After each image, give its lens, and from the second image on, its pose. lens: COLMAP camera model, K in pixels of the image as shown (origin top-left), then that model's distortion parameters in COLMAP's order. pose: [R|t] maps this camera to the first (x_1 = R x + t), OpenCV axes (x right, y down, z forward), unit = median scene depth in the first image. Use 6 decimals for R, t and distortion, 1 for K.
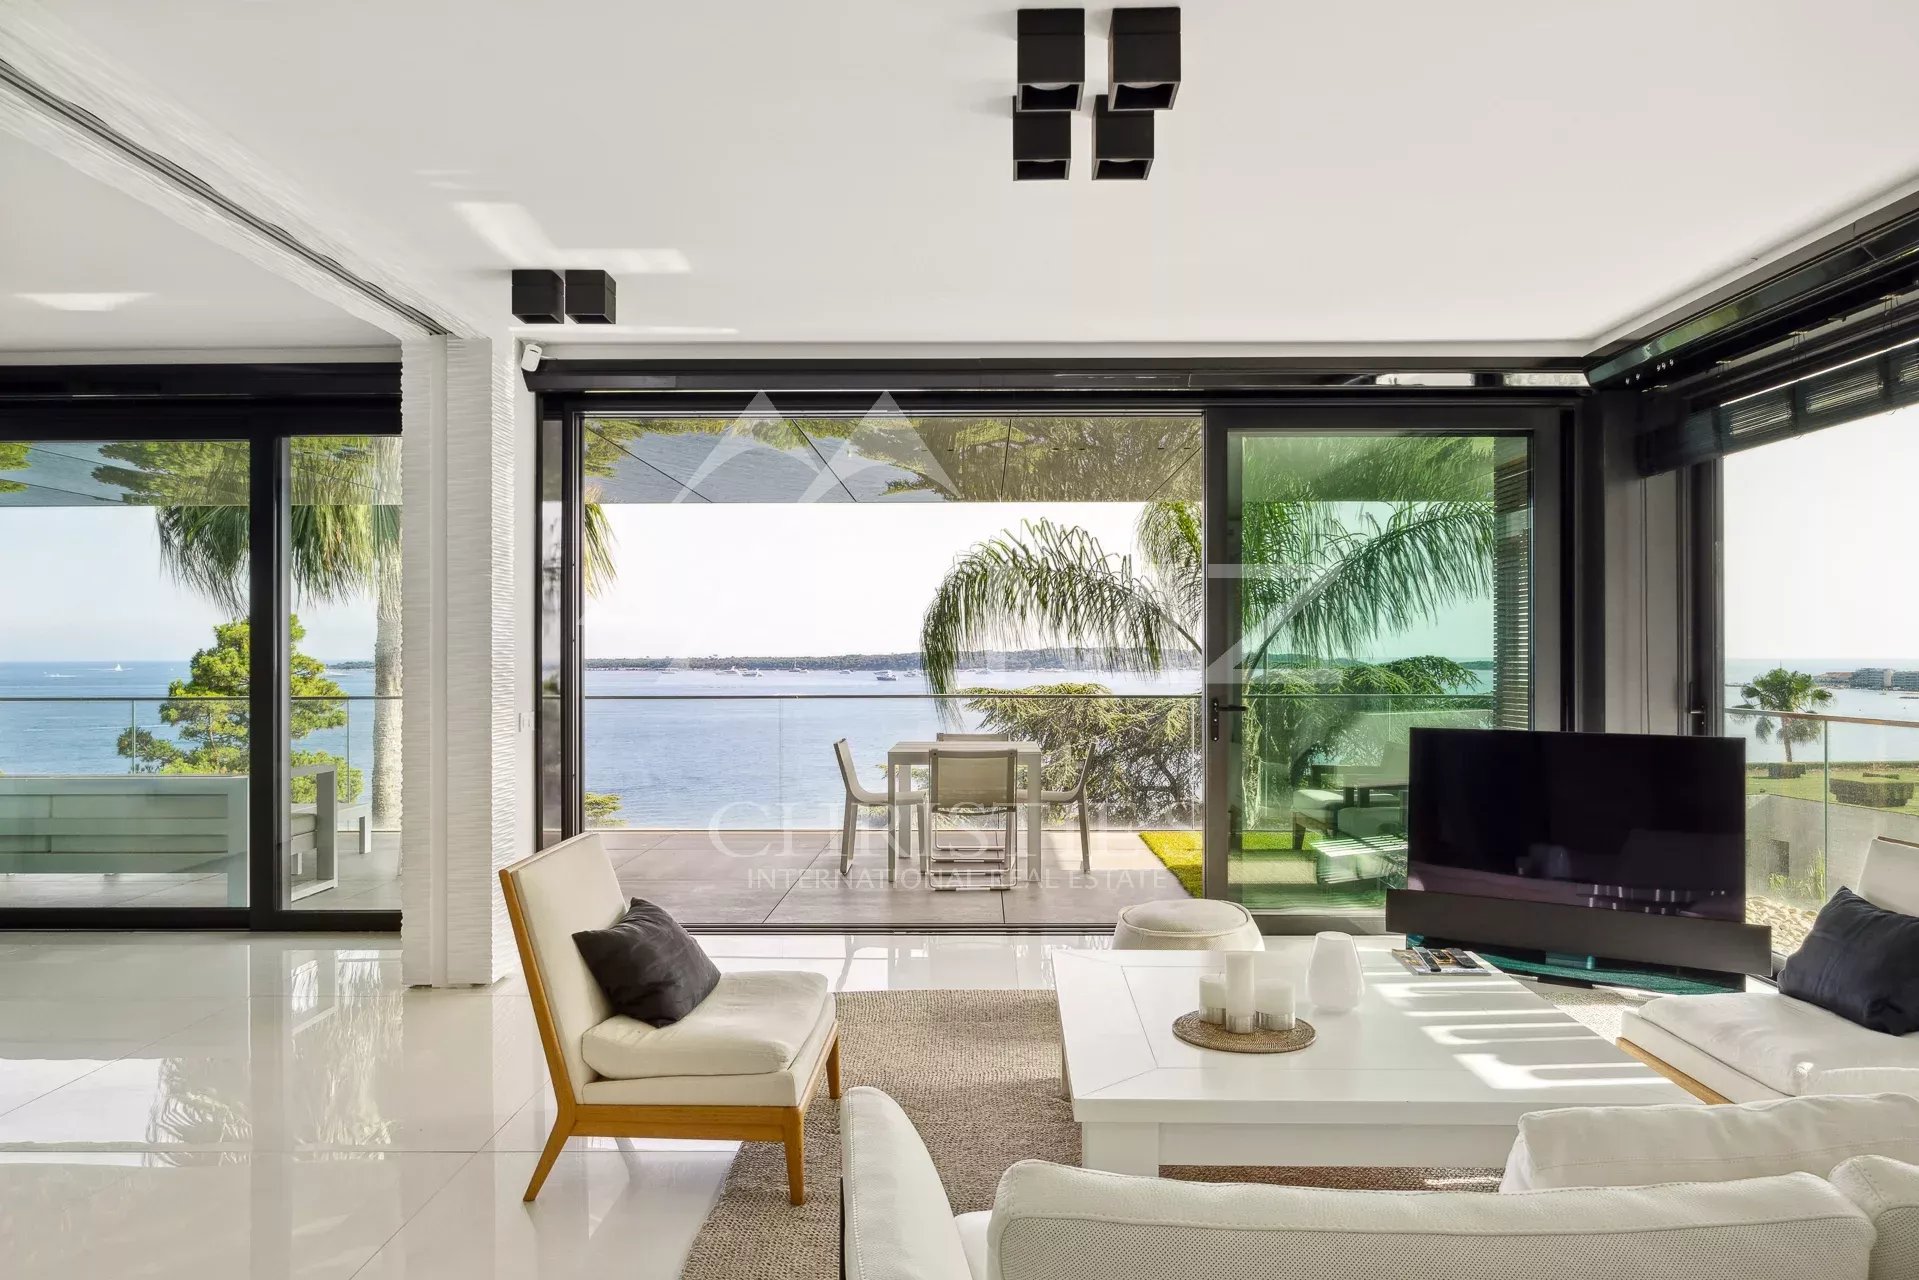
lens RADIAL K [[1244.8, 0, 961.0], [0, 1244.8, 654.8], [0, 0, 1]] dist [0.015227, -0.000279]
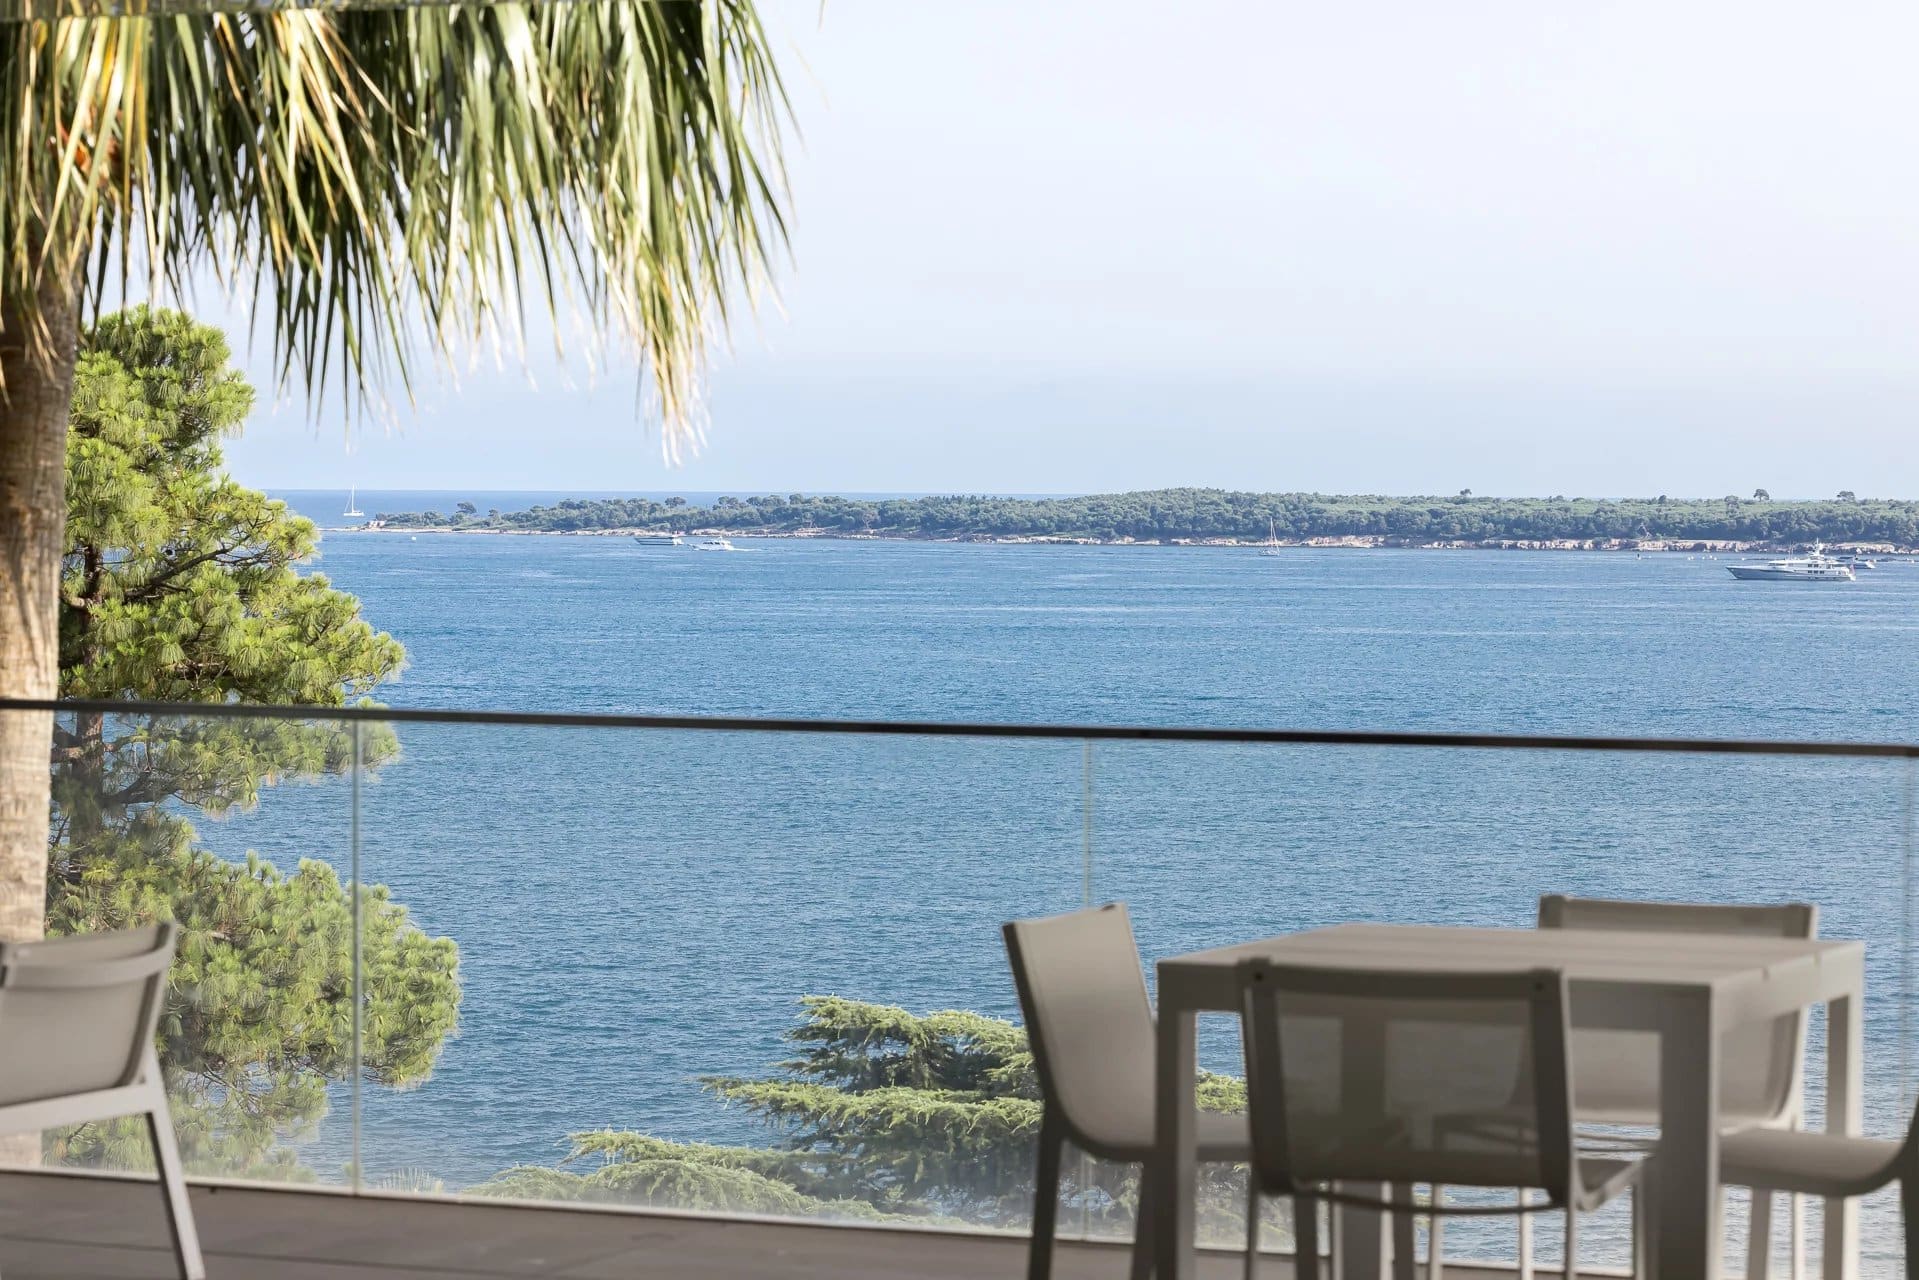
lens RADIAL K [[5641.2, 0, 945.7], [0, 5641.2, 631.8], [0, 0, 1]] dist [-0.146705, 0.000000]
pose [[0.925034, 0.019128, -0.379401, 0.215389], [-0.009293, 0.999572, 0.027739, -0.015038], [0.379770, -0.022134, 0.924816, -0.077232]]
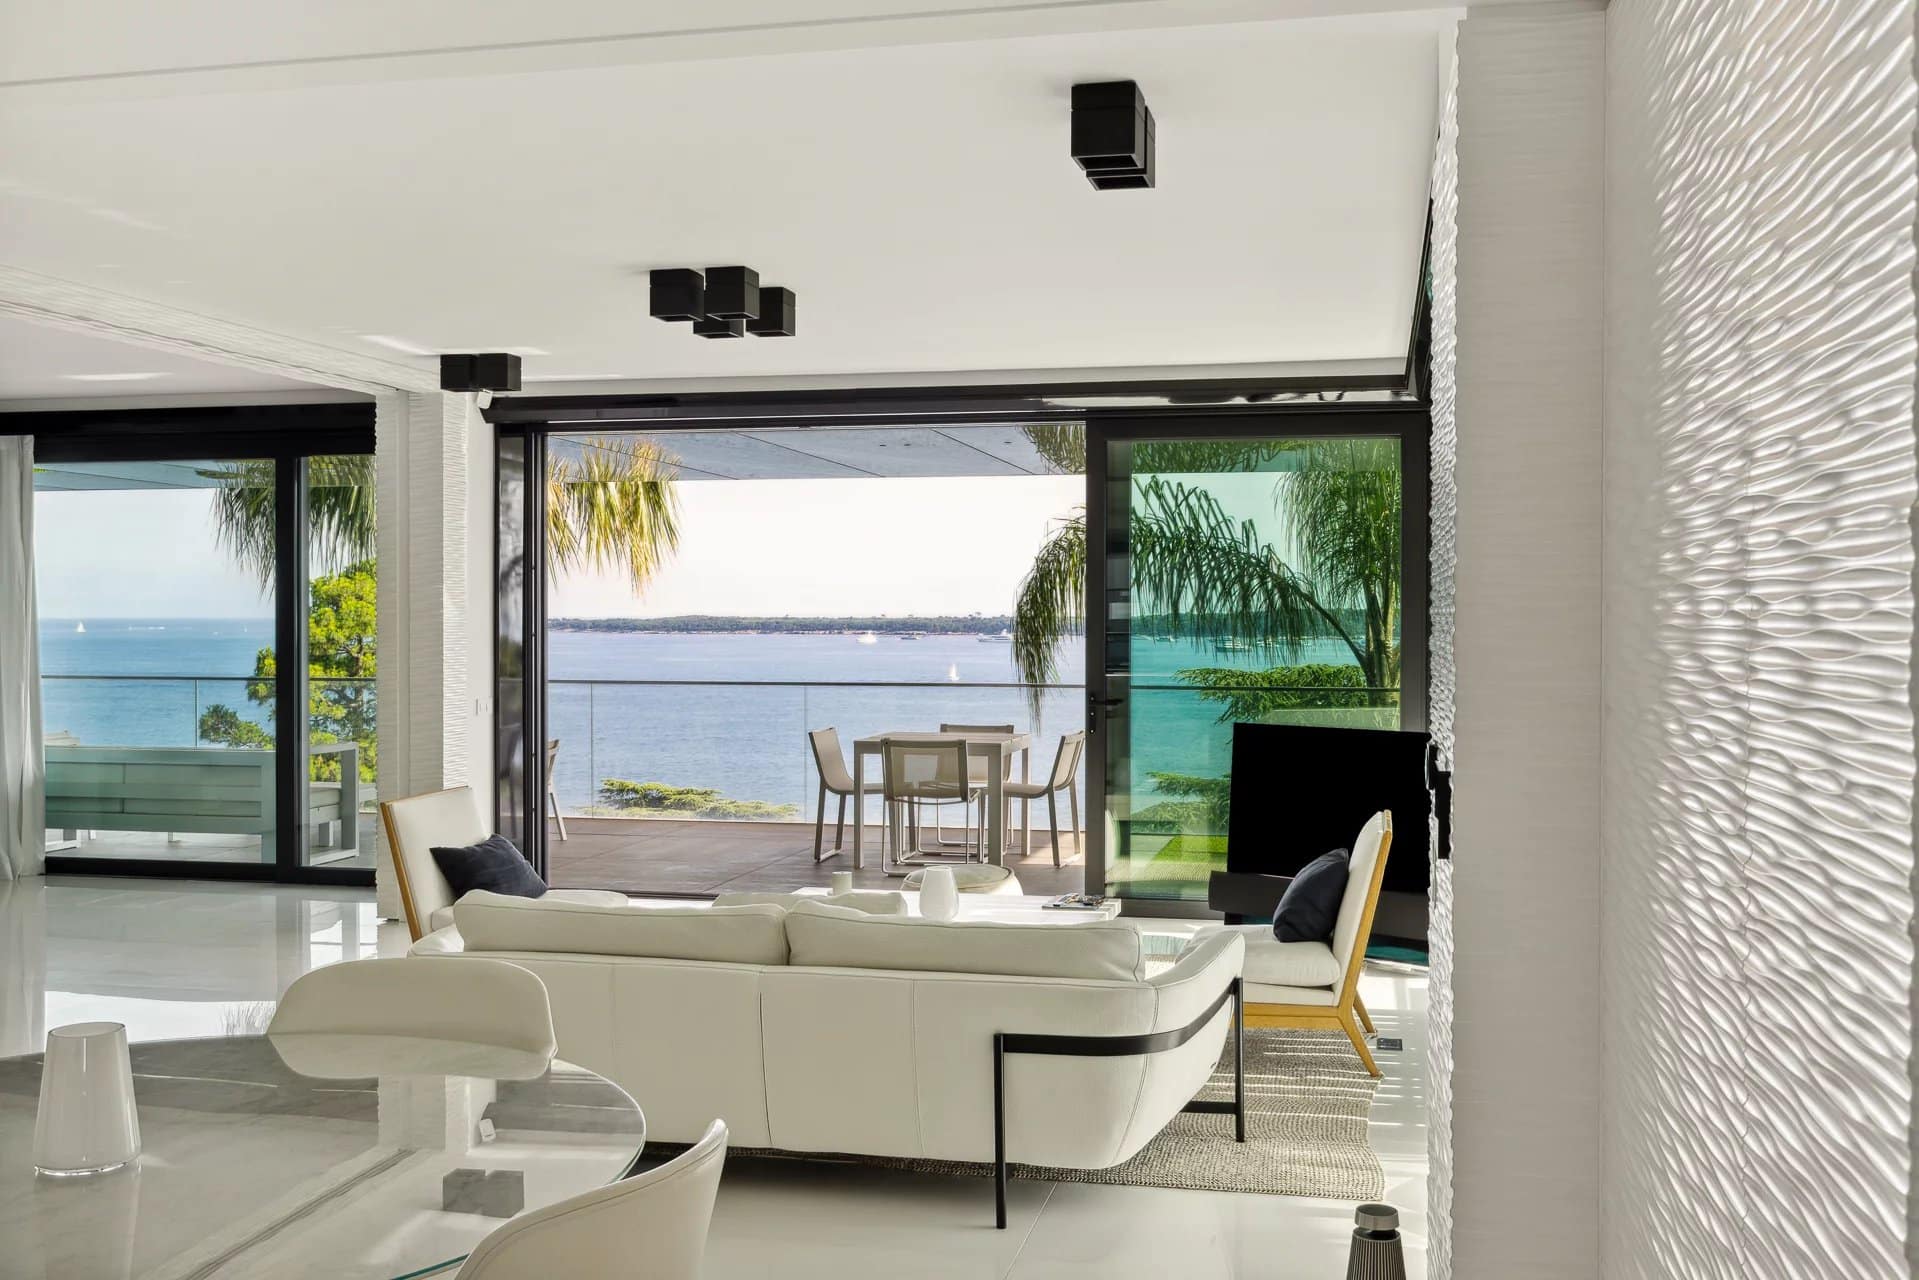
lens RADIAL K [[1834.1, 0, 949.9], [0, 1834.1, 626.4], [0, 0, 1]] dist [0.041887, 0.000000]
pose [[0.978230, 0.004673, -0.207473, 0.199318], [-0.003122, 0.999965, 0.007802, -0.016455], [0.207502, -0.006985, 0.978210, -0.272105]]
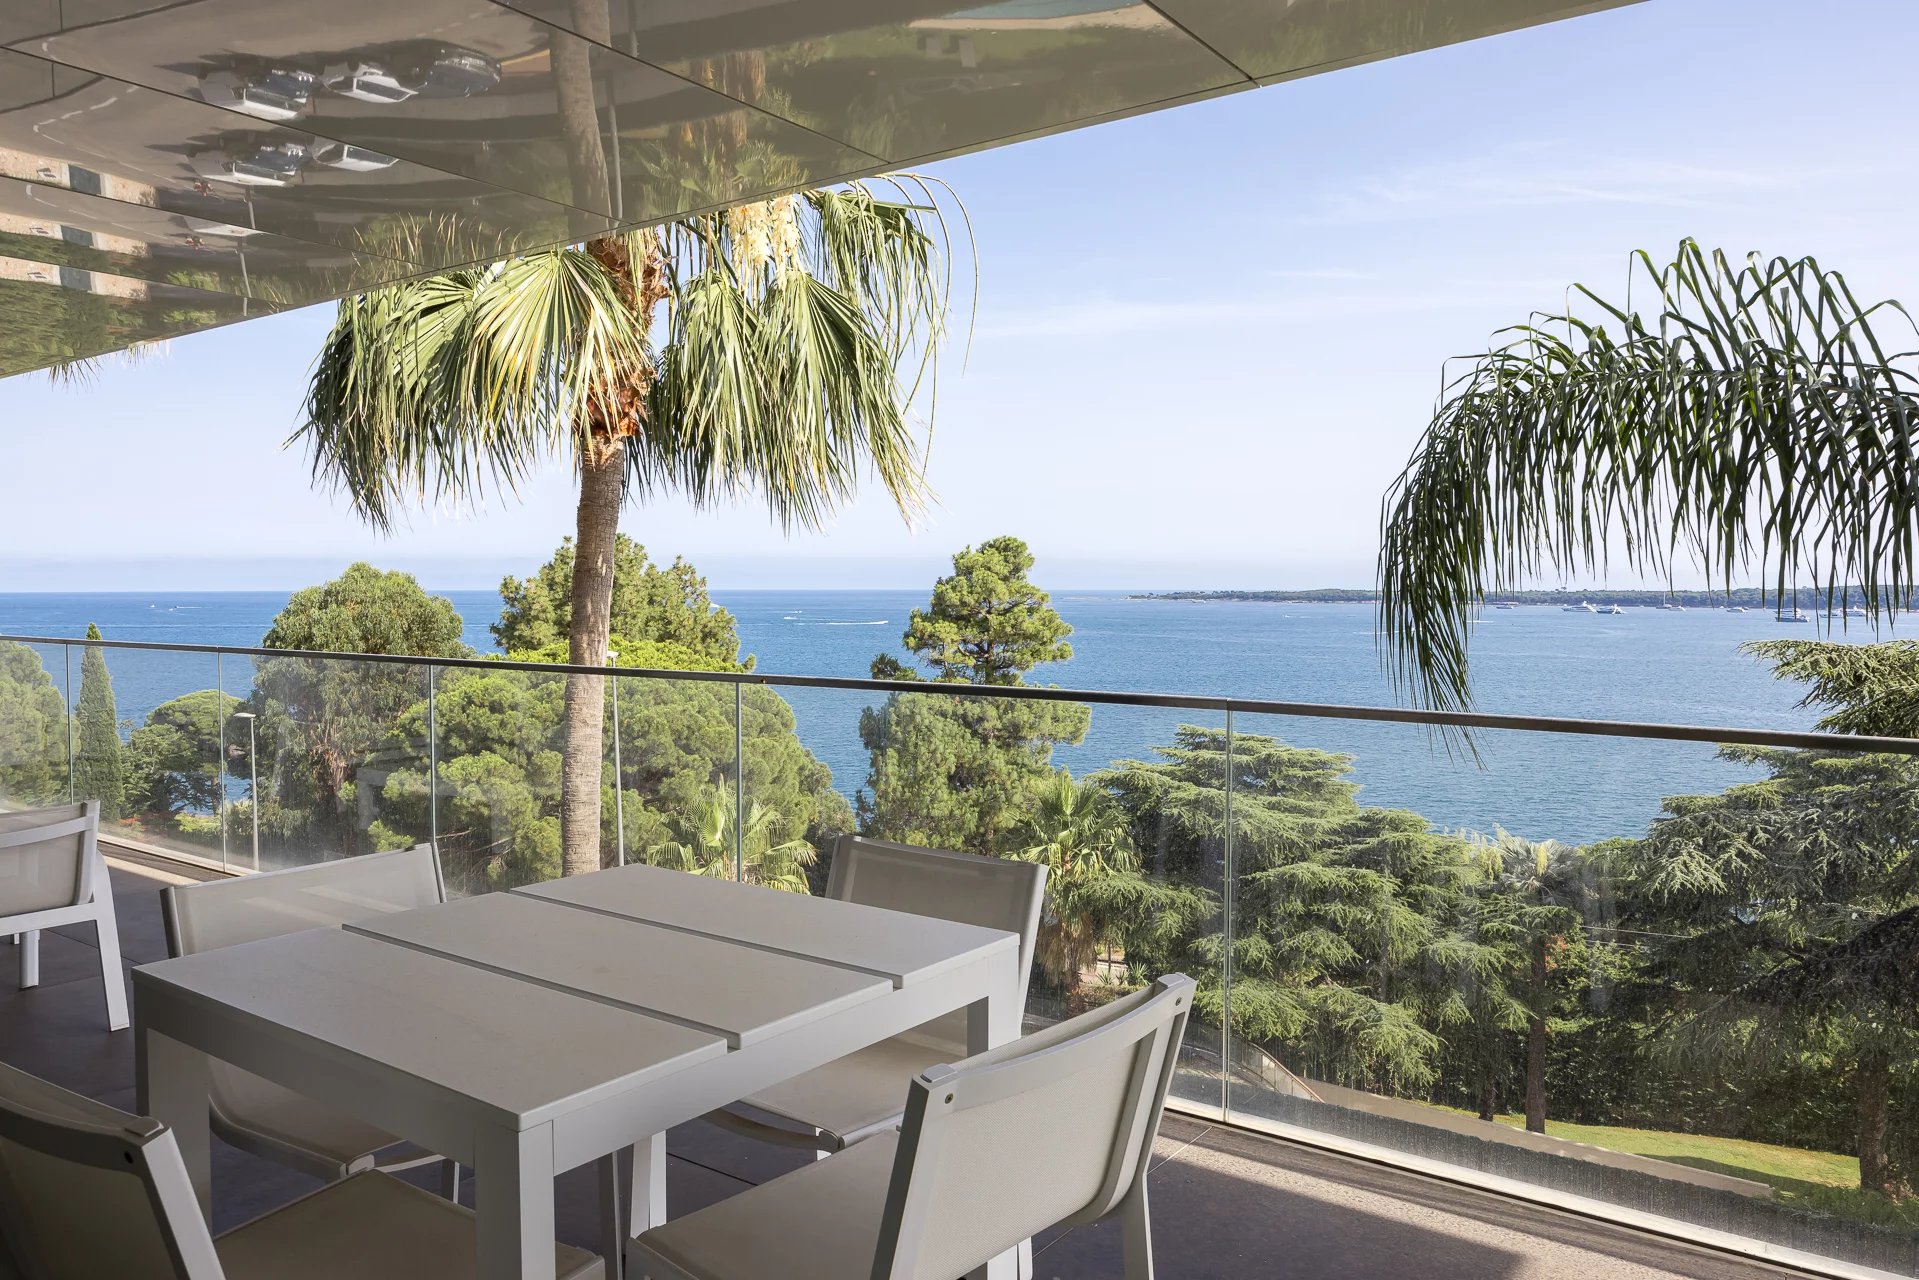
lens RADIAL K [[1358.5, 0, 989.6], [0, 1358.5, 664.3], [0, 0, 1]] dist [0.020595, 0.004162]
pose [[0.829569, 0.036999, -0.557177, 0.136201], [-0.005084, 0.998262, 0.058721, 0.001598], [0.558381, -0.045880, 0.828315, 0.527684]]
